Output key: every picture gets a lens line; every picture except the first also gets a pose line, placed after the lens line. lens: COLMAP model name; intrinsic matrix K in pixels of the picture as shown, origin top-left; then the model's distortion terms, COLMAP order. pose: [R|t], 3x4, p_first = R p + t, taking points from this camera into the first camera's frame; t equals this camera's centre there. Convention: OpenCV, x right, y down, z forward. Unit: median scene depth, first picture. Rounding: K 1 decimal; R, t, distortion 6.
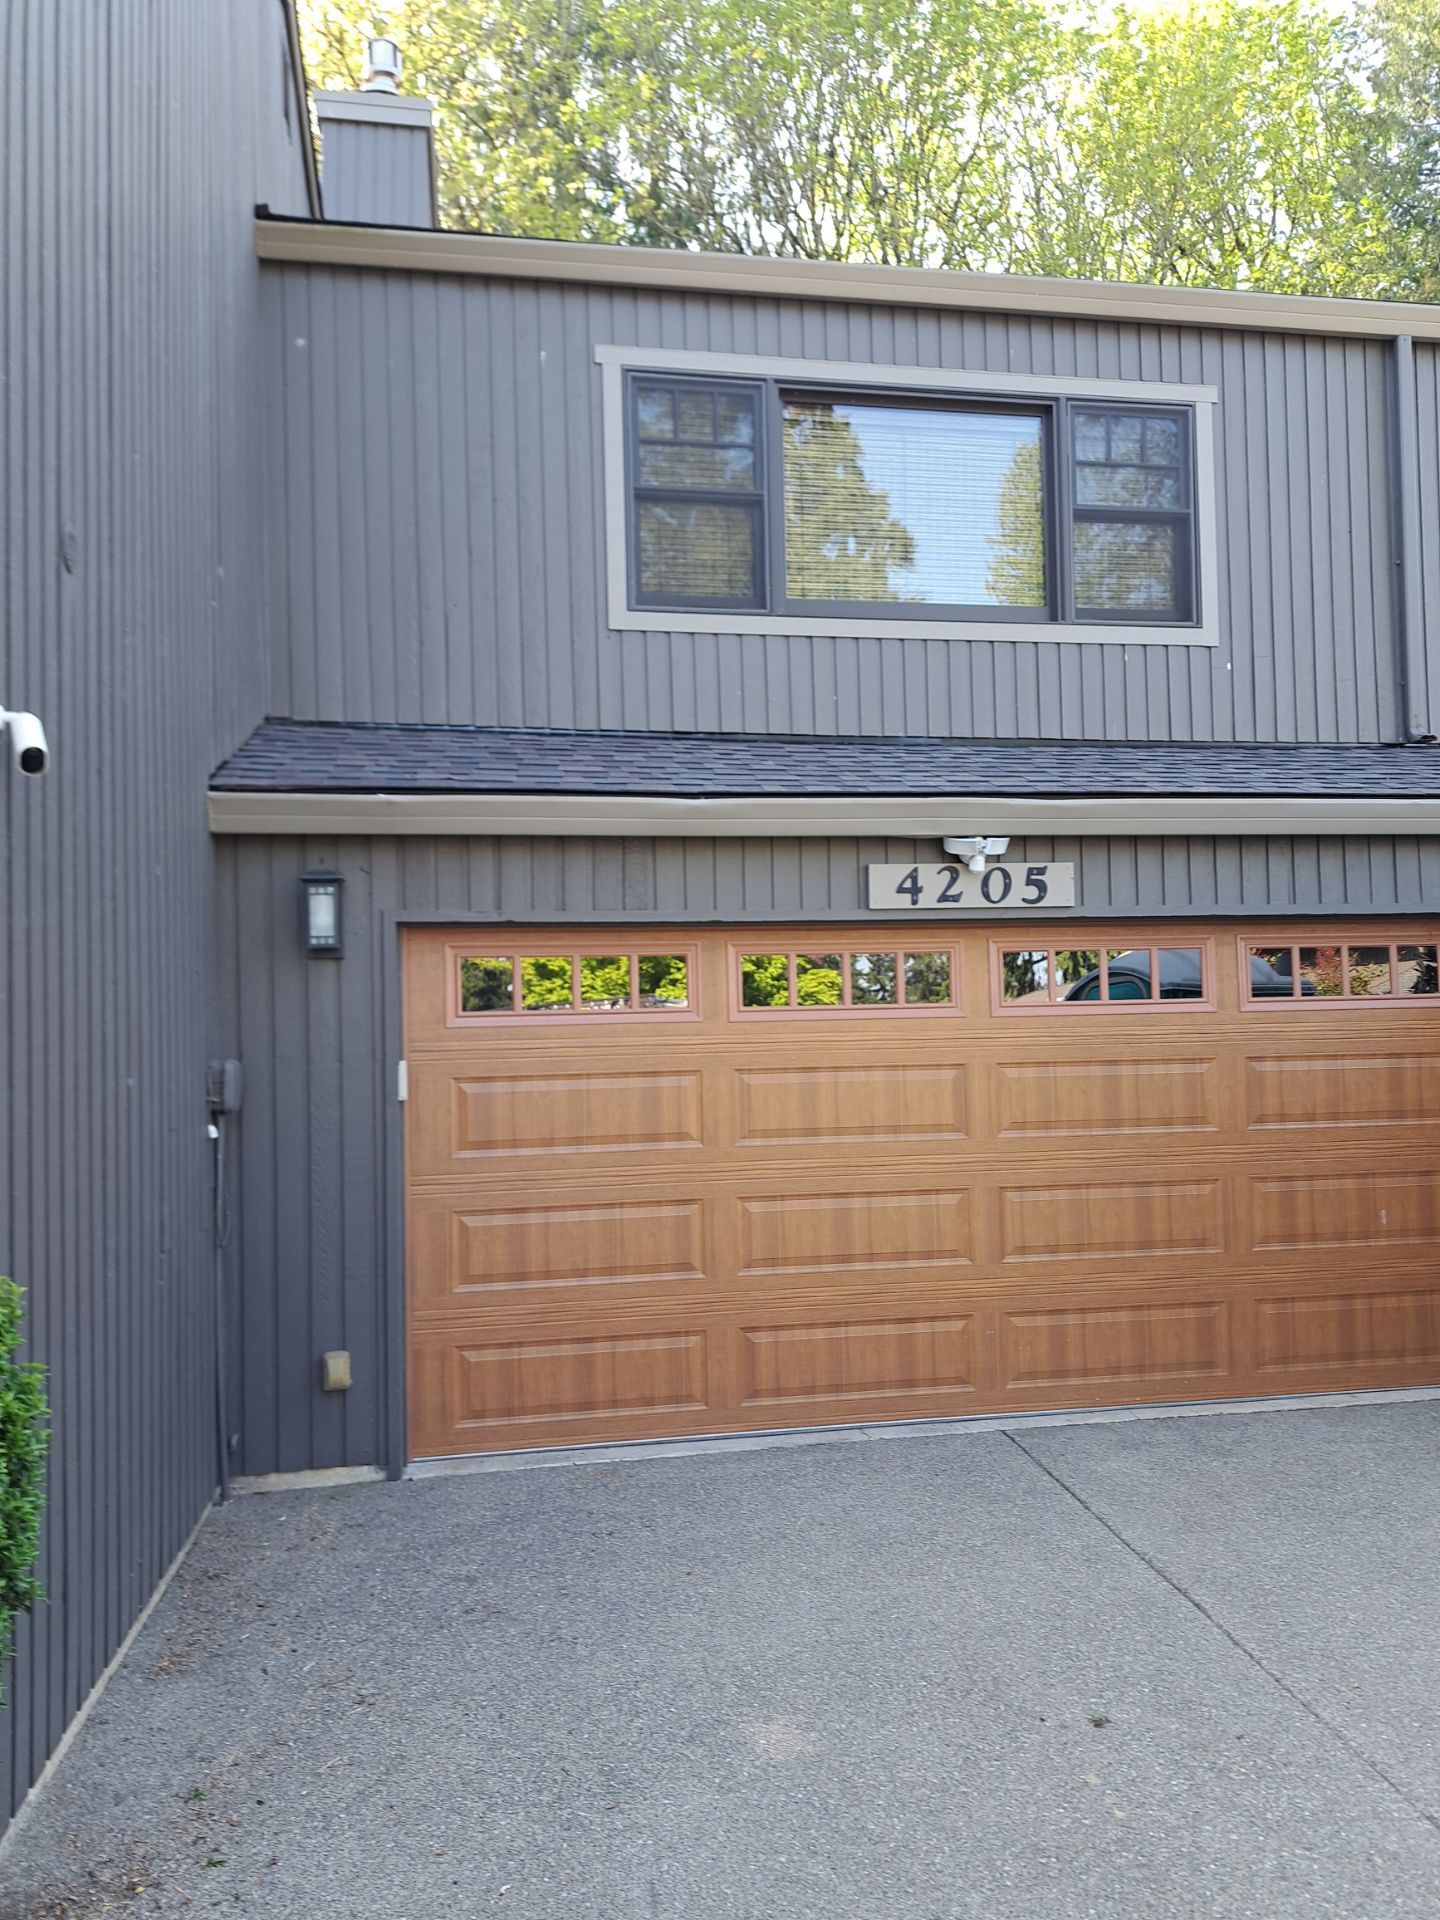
lens RADIAL K [[1377.1, 0, 715.2], [0, 1377.1, 985.9], [0, 0, 1]] dist [0.075603, -0.095586]
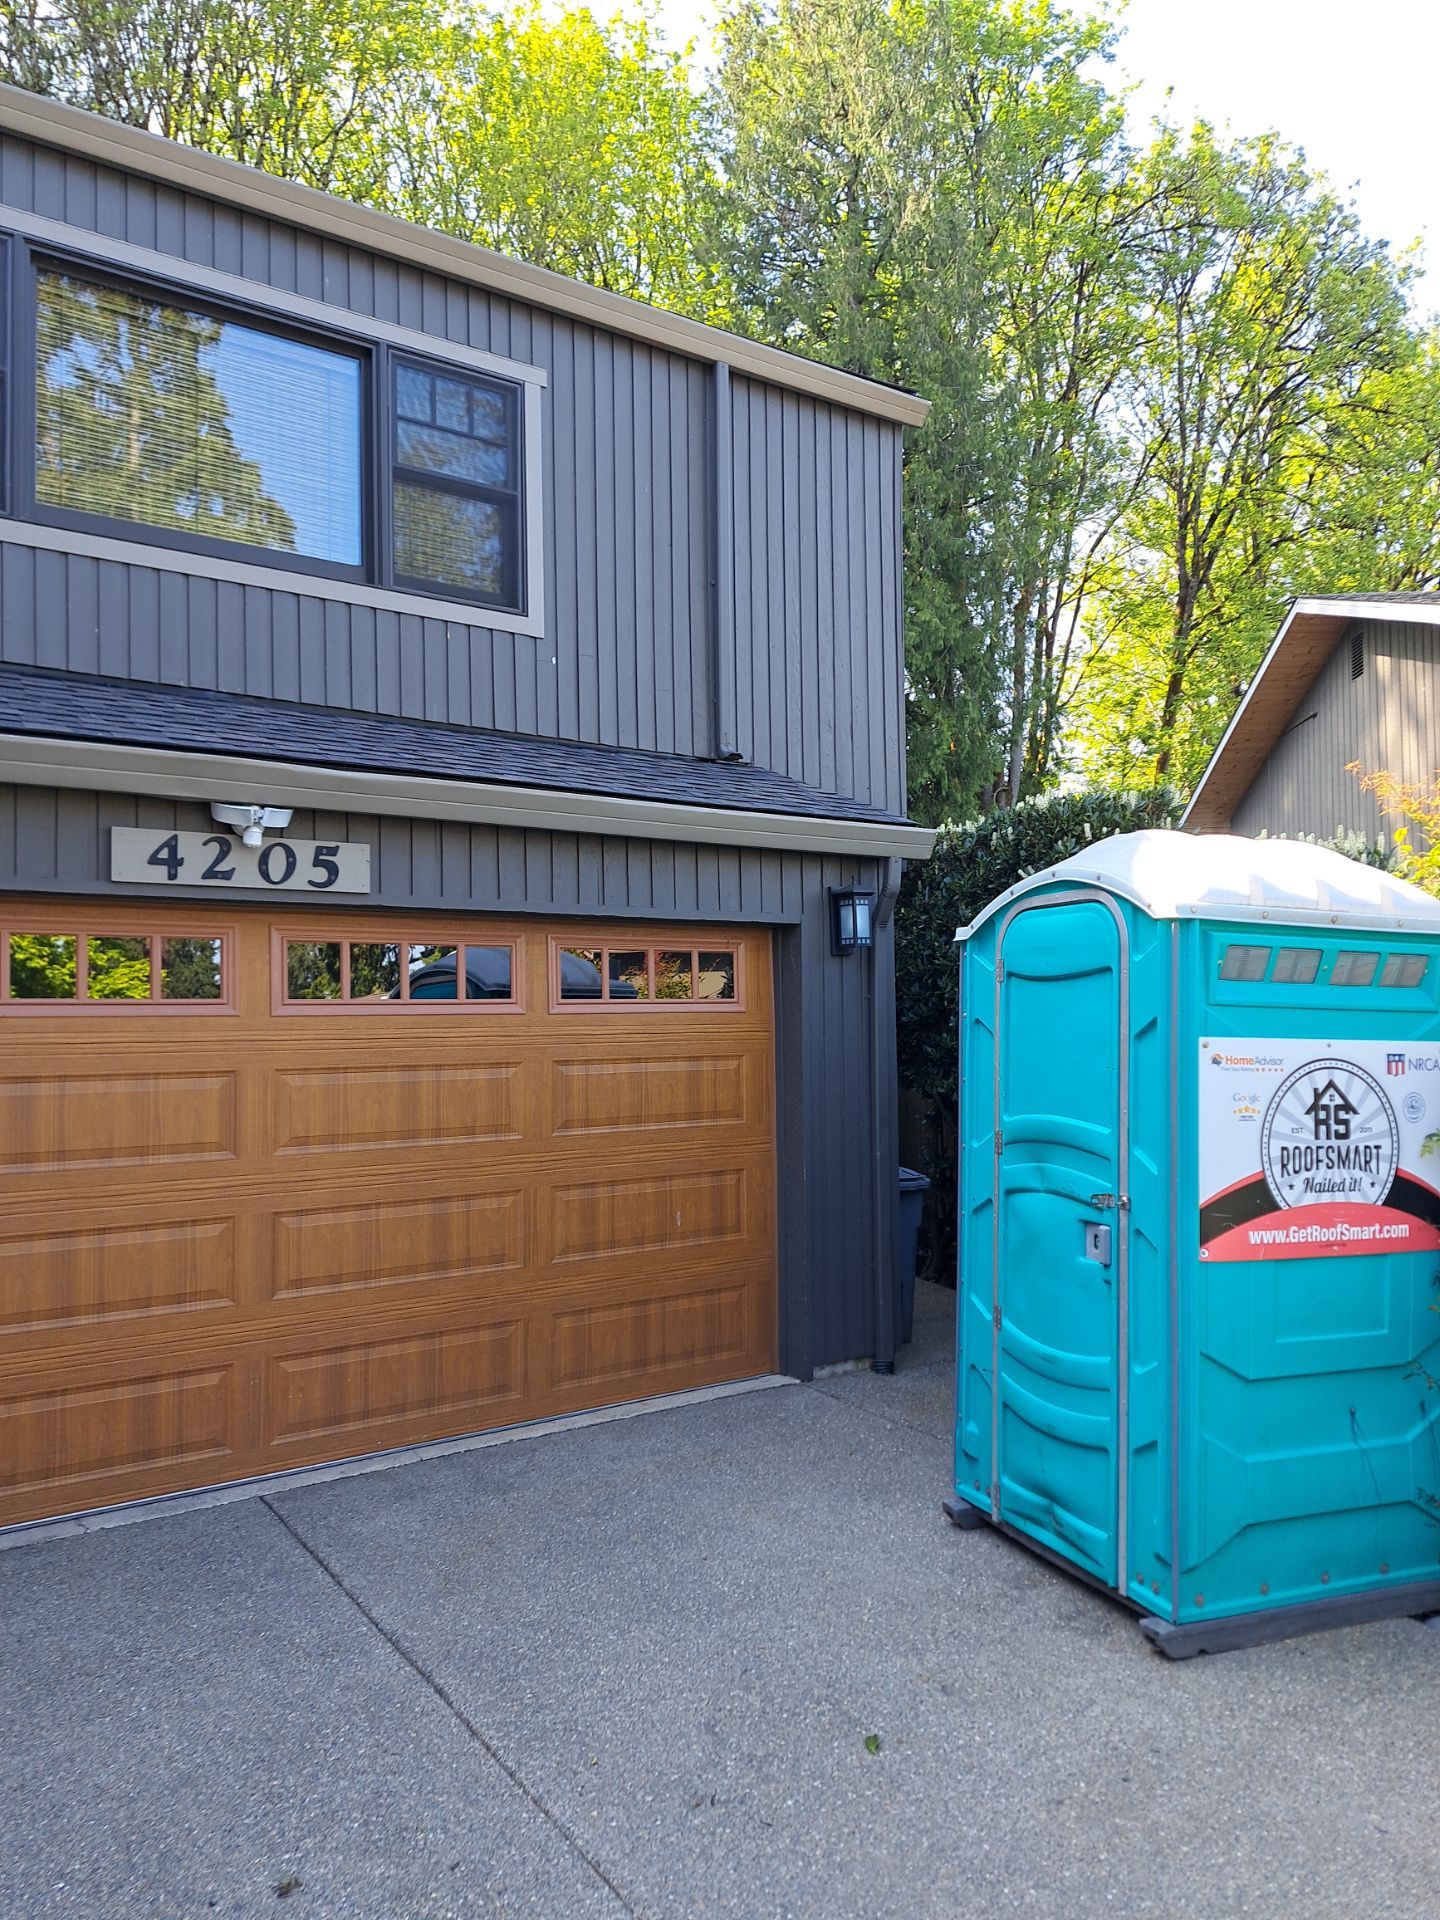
lens RADIAL K [[1381.5, 0, 715.6], [0, 1381.5, 986.5], [0, 0, 1]] dist [0.039934, -0.034624]
pose [[0.904059, 0.023378, 0.426767, 0.077756], [-0.022267, 0.999723, -0.007593, 0.004308], [-0.426826, -0.002638, 0.904330, 0.091532]]
